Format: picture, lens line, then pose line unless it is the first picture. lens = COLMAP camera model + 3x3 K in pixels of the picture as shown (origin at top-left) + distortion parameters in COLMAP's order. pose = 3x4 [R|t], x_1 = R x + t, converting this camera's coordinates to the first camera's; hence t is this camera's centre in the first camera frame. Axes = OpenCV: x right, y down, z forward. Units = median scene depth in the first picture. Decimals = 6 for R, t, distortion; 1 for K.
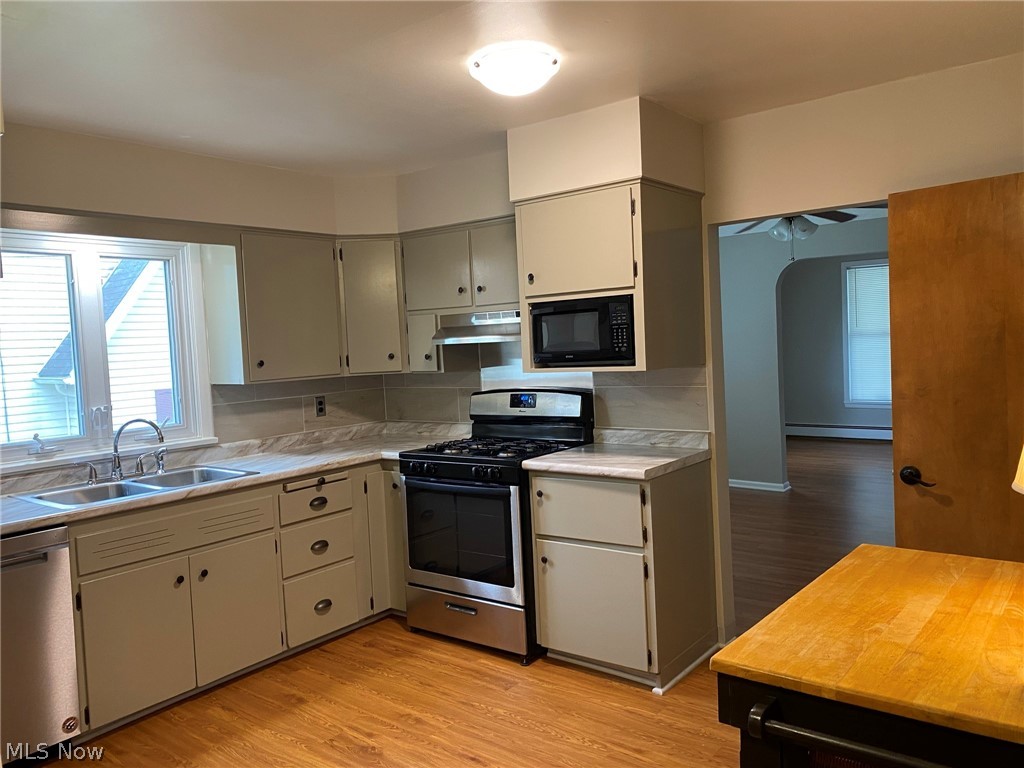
lens RADIAL K [[775.0, 0, 518.5], [0, 775.0, 384.8], [0, 0, 1]] dist [0.038876, -0.003825]
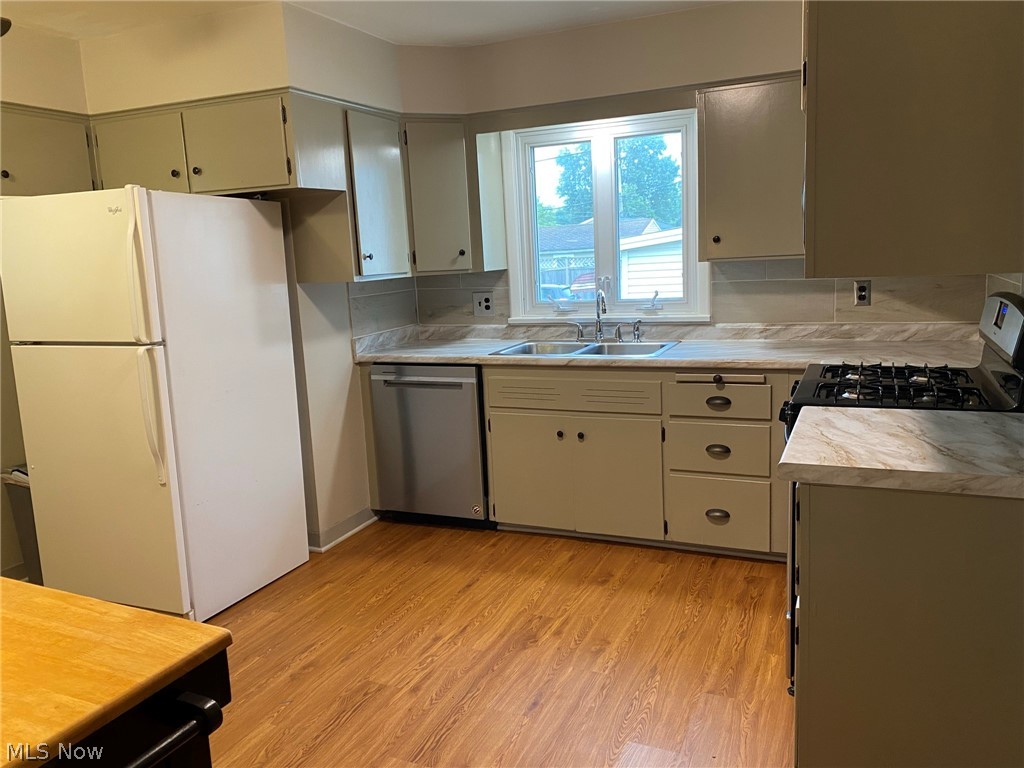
lens RADIAL K [[775.0, 0, 517.7], [0, 775.0, 377.6], [0, 0, 1]] dist [0.038876, -0.003825]
pose [[0.253629, 0.190397, -0.948378, 0.526400], [-0.018838, 0.981223, 0.191953, -0.041732], [0.967118, -0.030820, 0.252453, 0.569473]]
